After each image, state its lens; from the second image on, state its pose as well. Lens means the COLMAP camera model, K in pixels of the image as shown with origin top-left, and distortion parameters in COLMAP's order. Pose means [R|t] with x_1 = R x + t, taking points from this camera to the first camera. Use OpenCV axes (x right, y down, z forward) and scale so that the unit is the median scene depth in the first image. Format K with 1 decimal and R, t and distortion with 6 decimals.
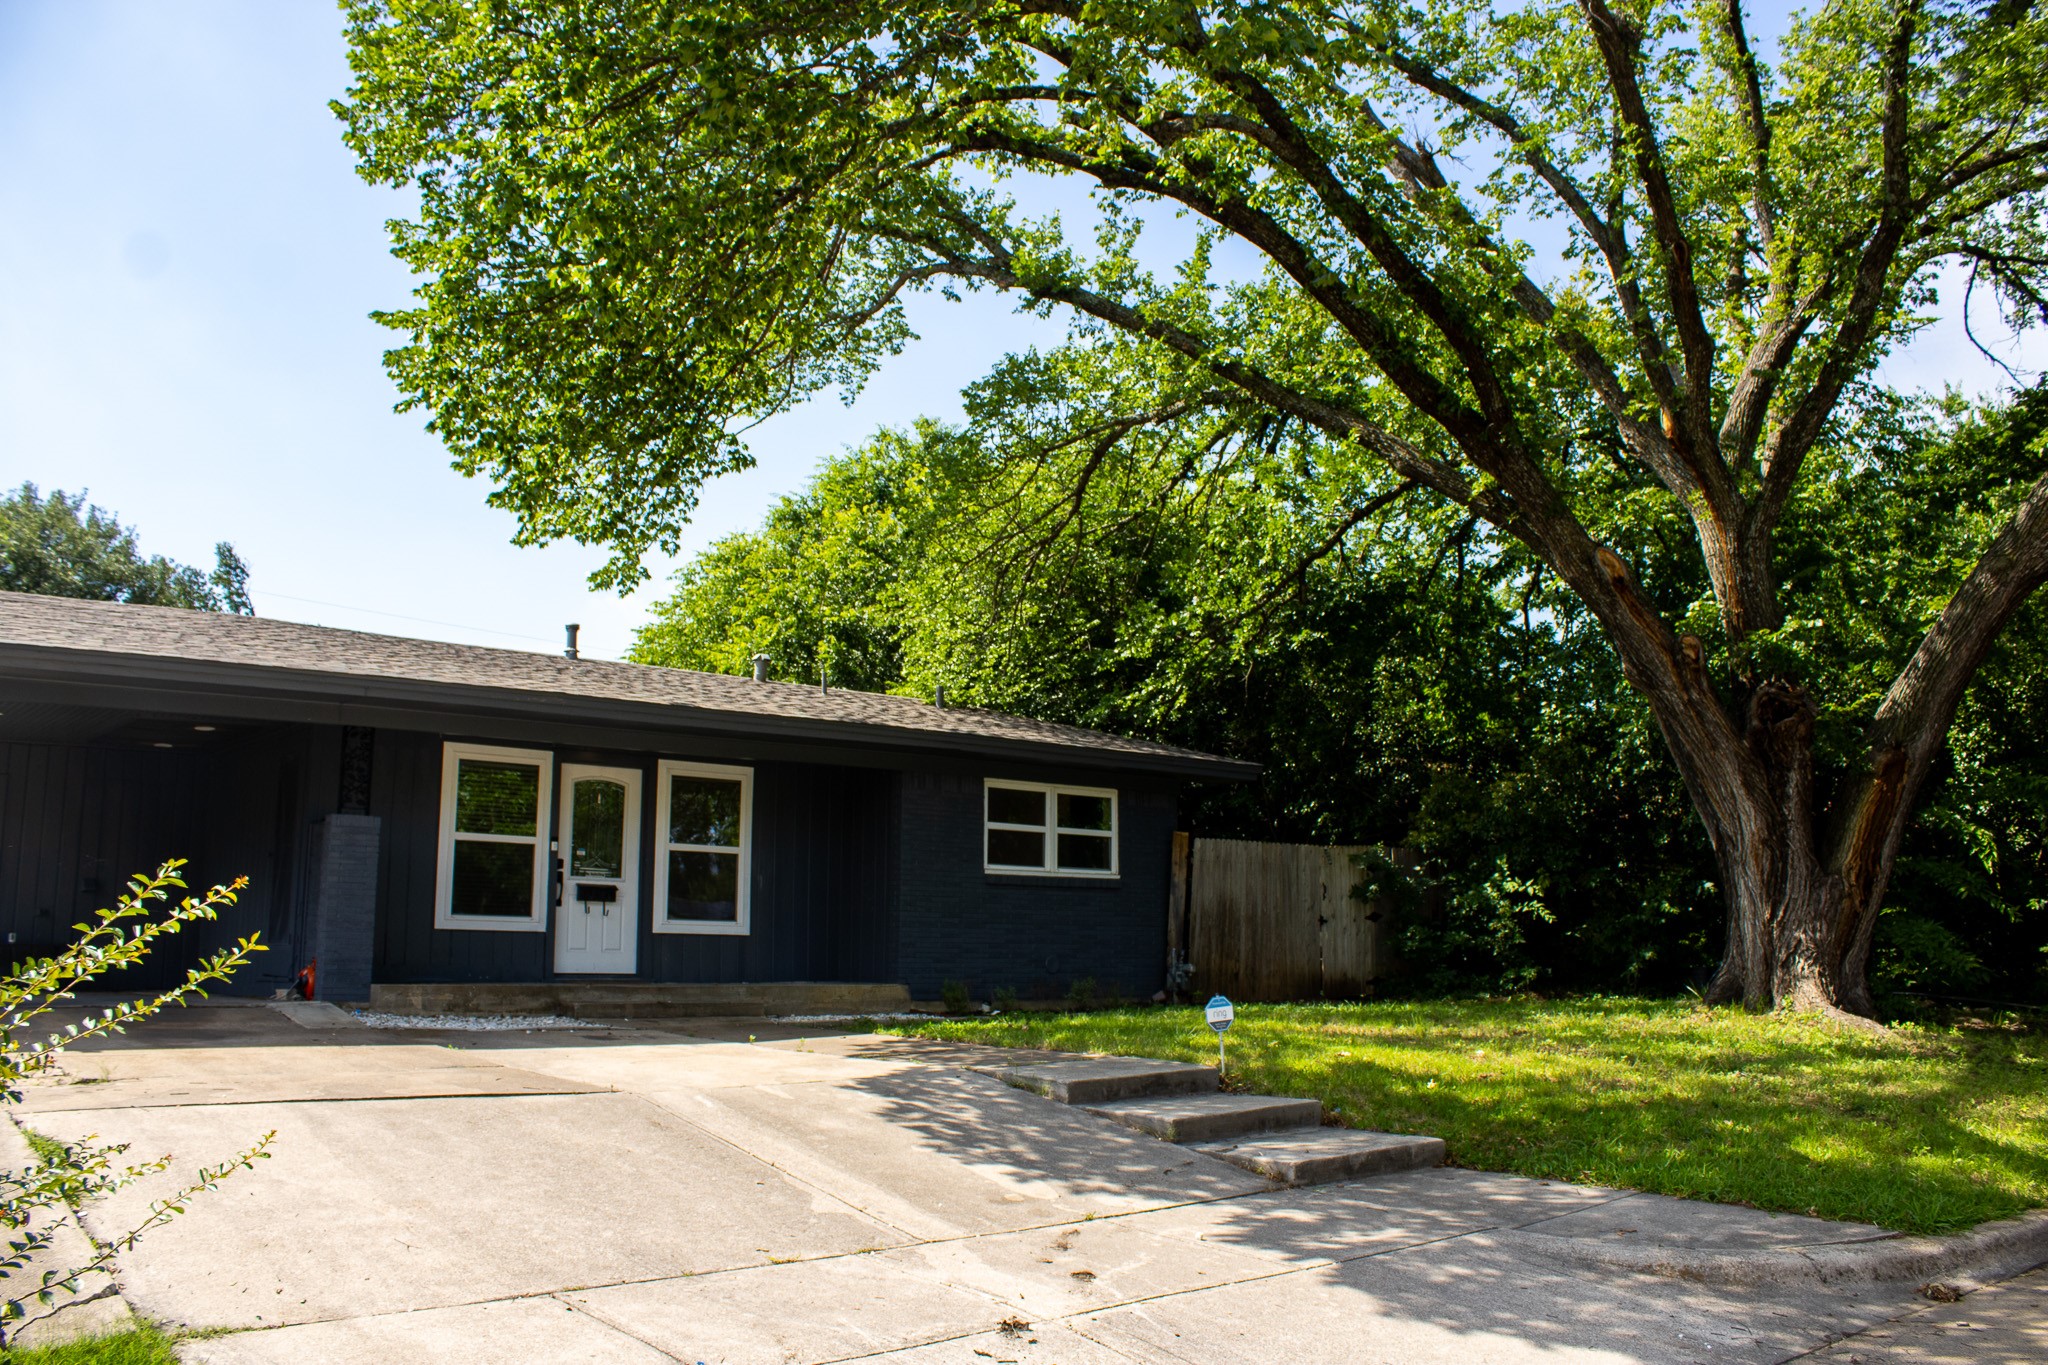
lens RADIAL K [[1719.3, 0, 993.0], [0, 1719.3, 681.4], [0, 0, 1]] dist [-0.150071, 0.129236]
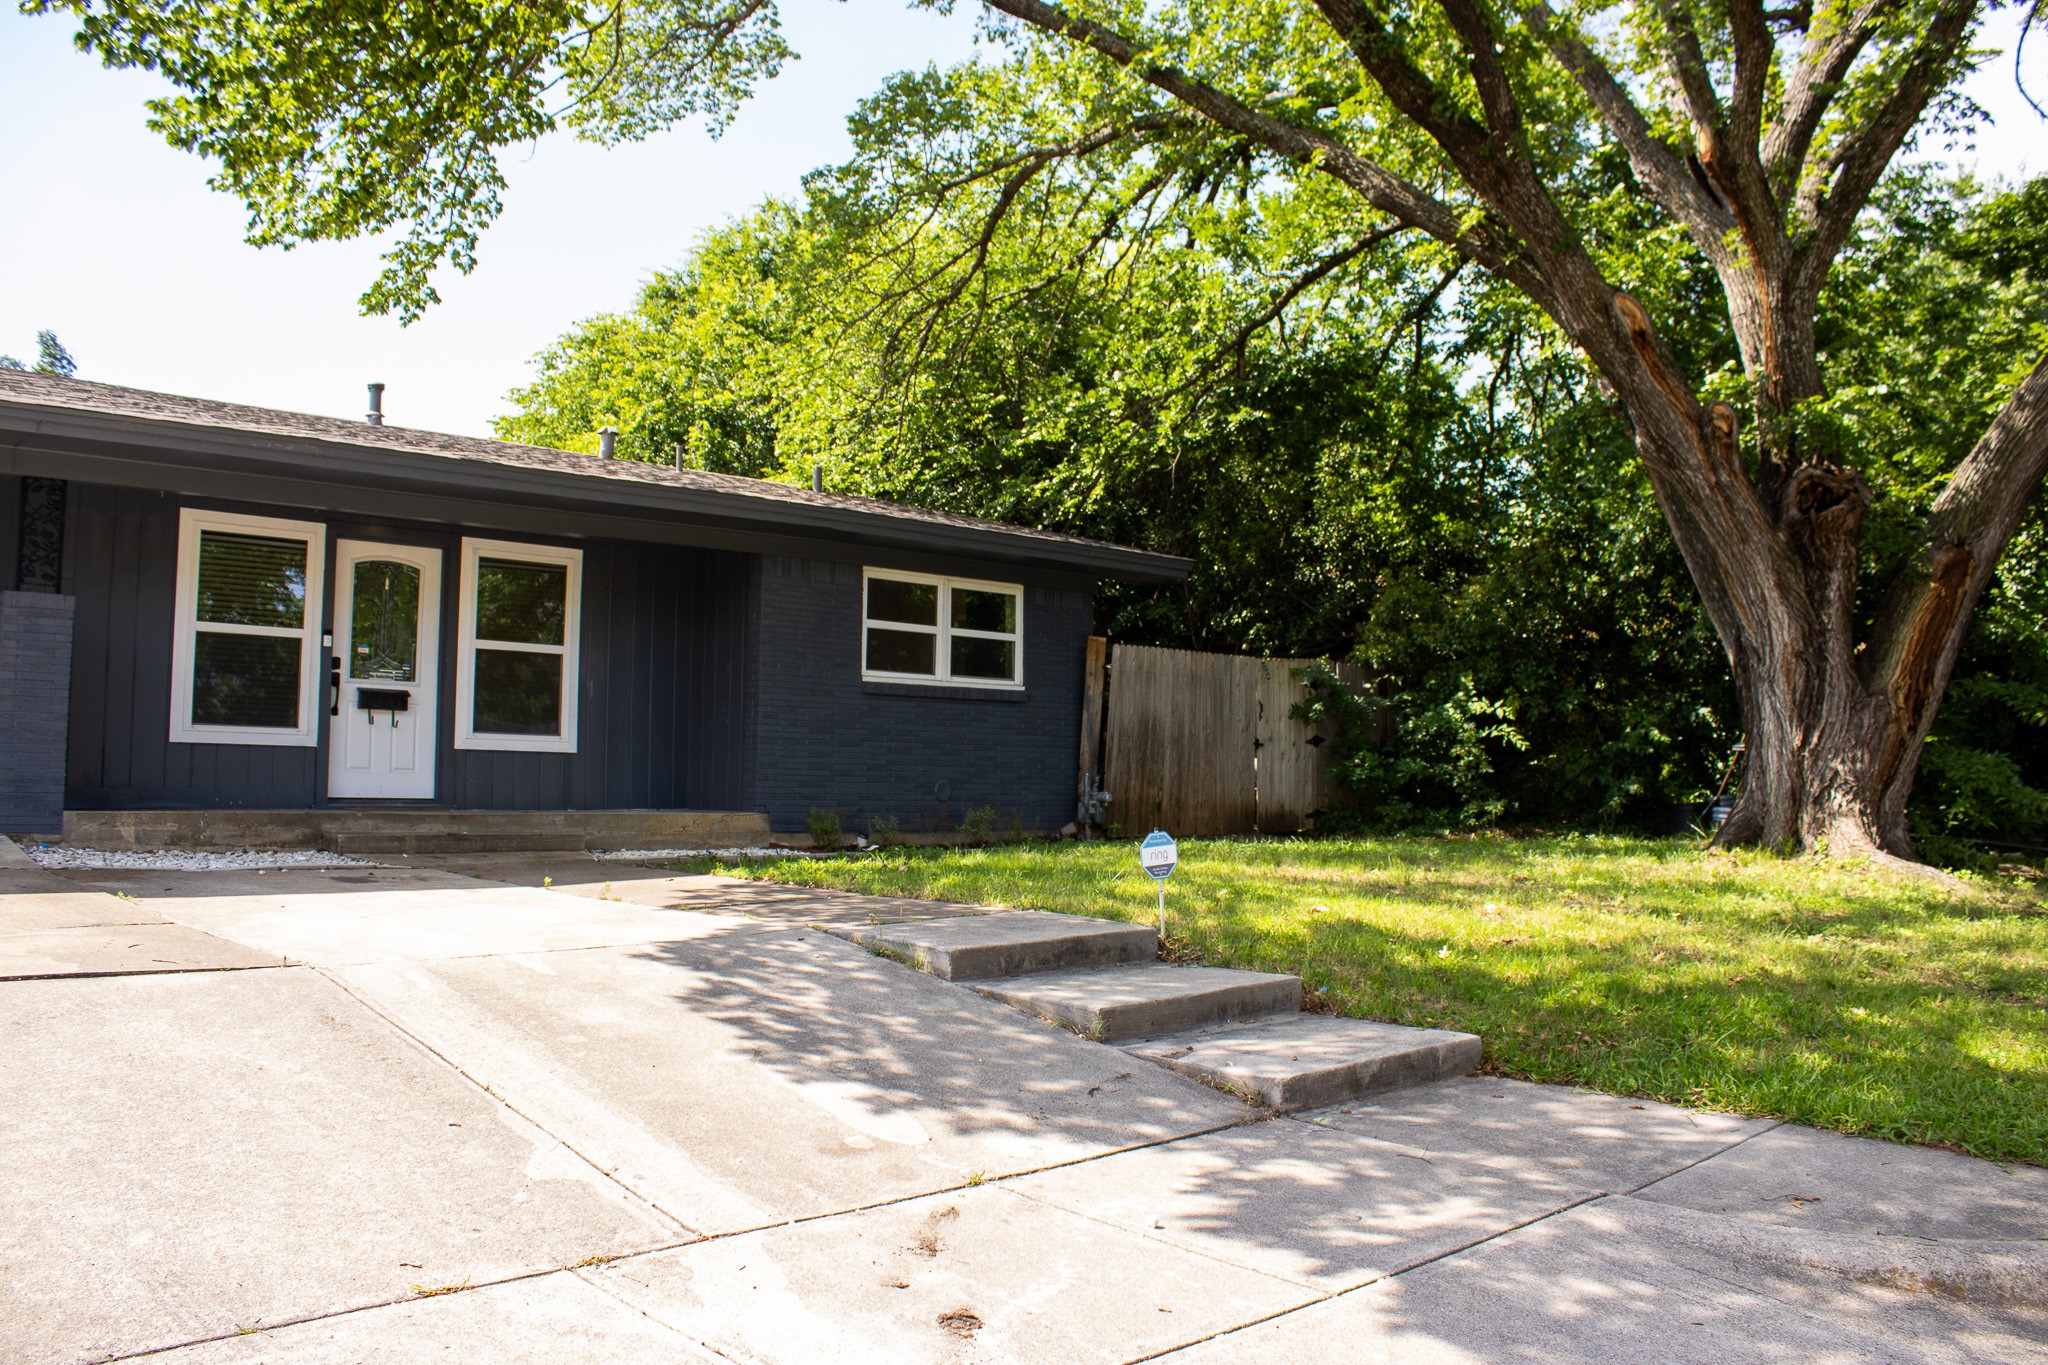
lens RADIAL K [[1719.3, 0, 1010.2], [0, 1719.3, 682.4], [0, 0, 1]] dist [-0.150071, 0.129236]
pose [[0.997737, 0.010202, 0.066453, 0.011699], [-0.016676, 0.995086, 0.097603, 0.032070], [-0.065130, -0.098491, 0.993004, 0.178985]]
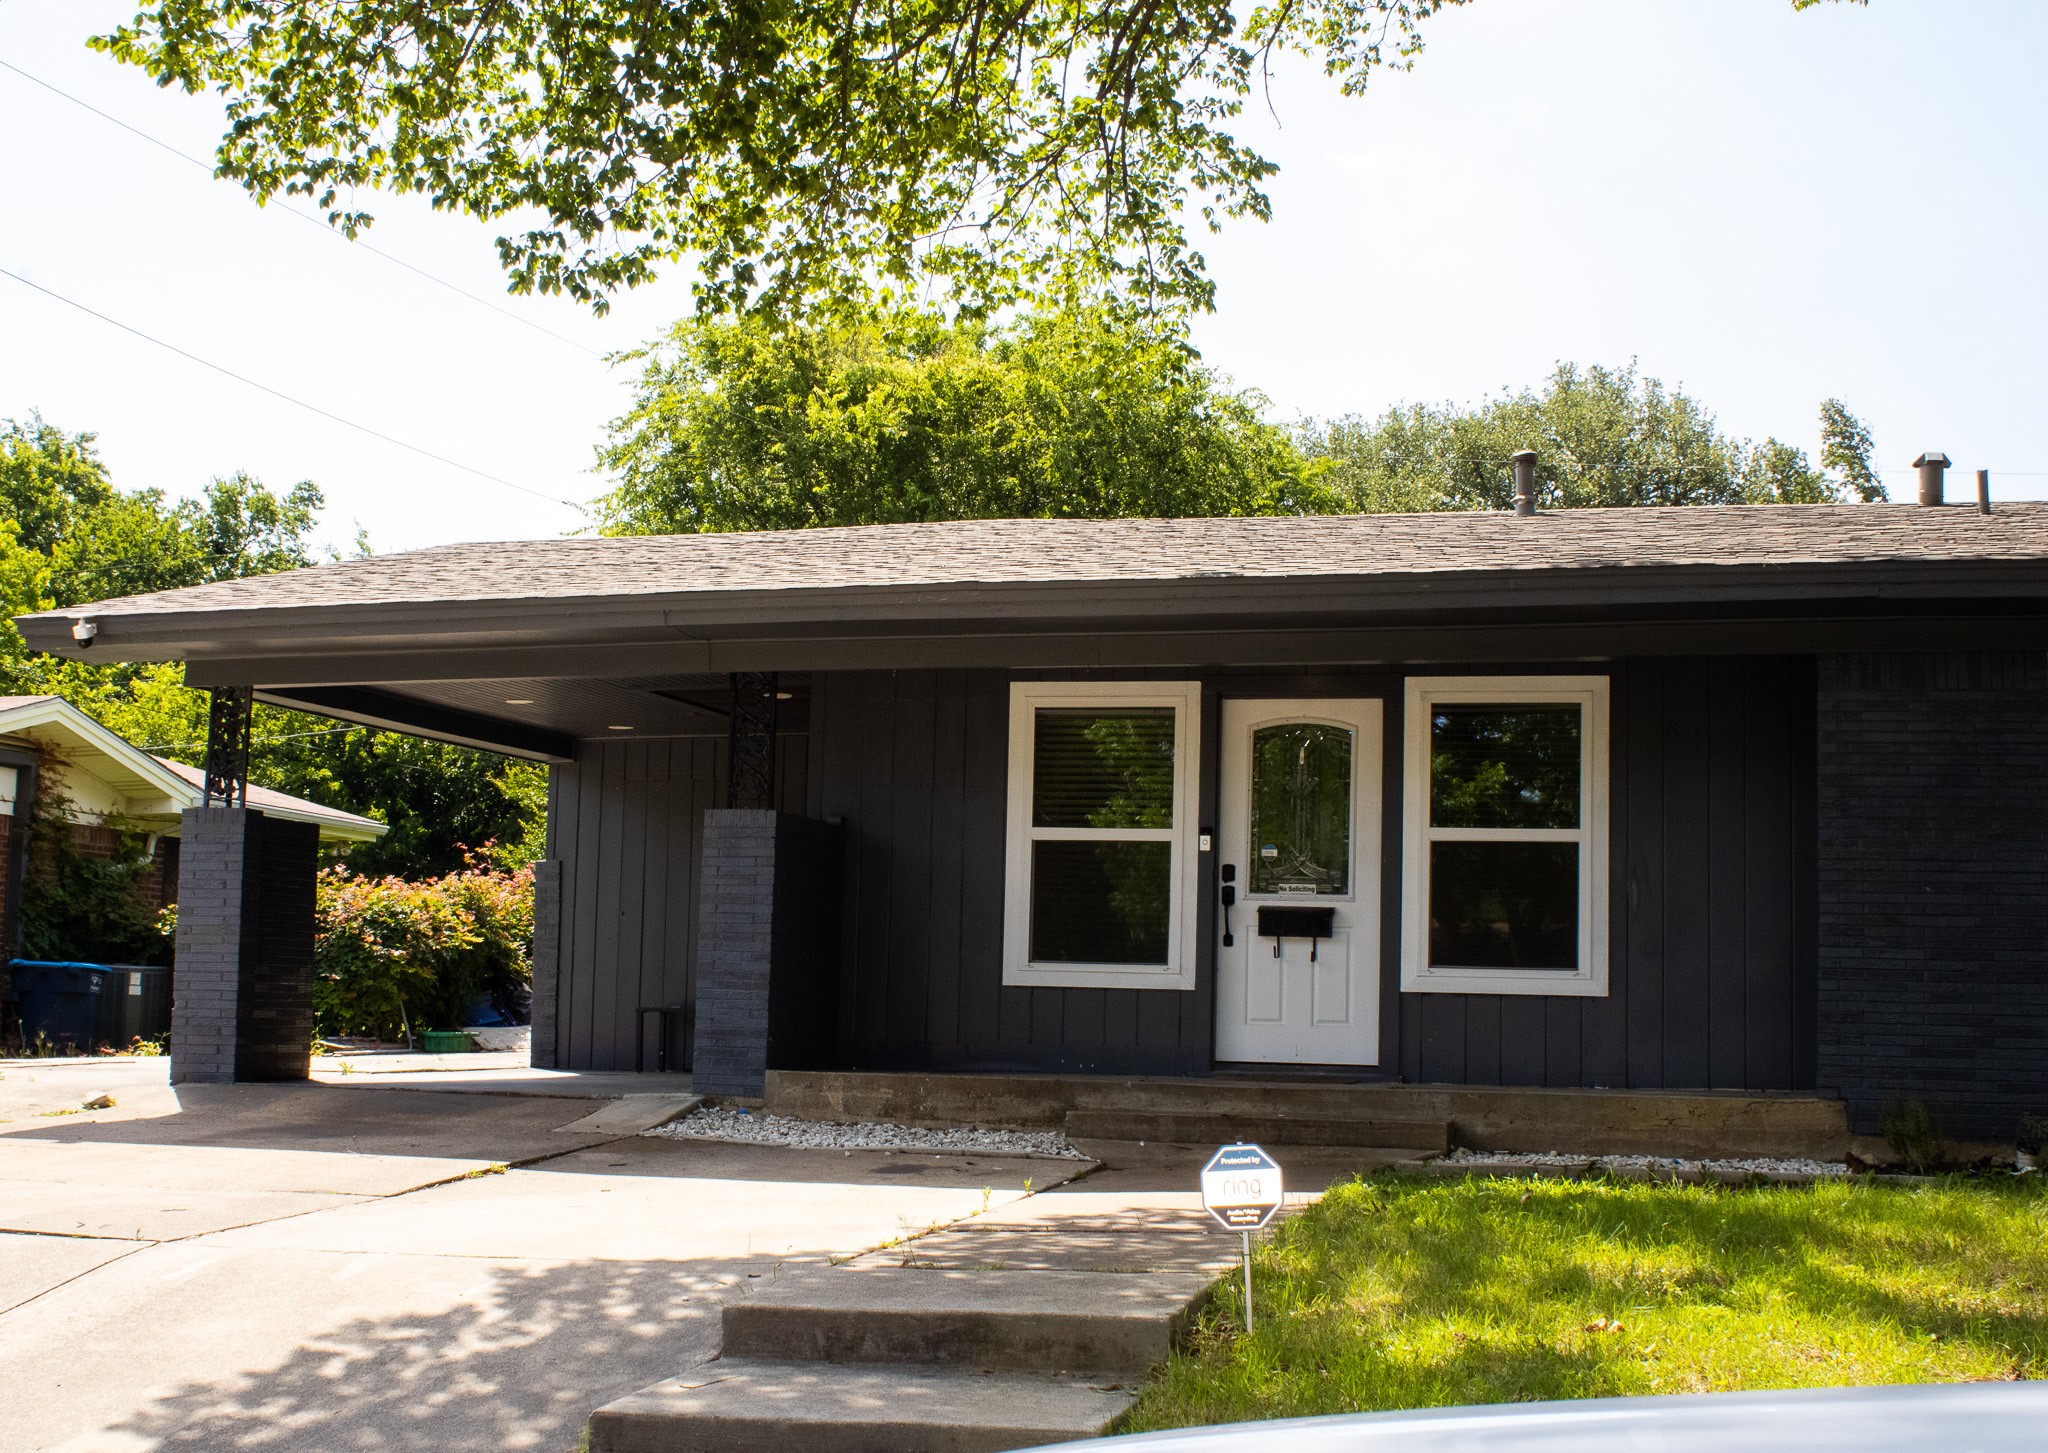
lens RADIAL K [[2609.3, 0, 944.9], [0, 2609.3, 754.7], [0, 0, 1]] dist [-0.101772, 0.000000]
pose [[0.589209, -0.065854, -0.805293, 0.394177], [0.107608, 0.994190, -0.002568, 0.057442], [0.800783, -0.085143, 0.592872, 0.389428]]
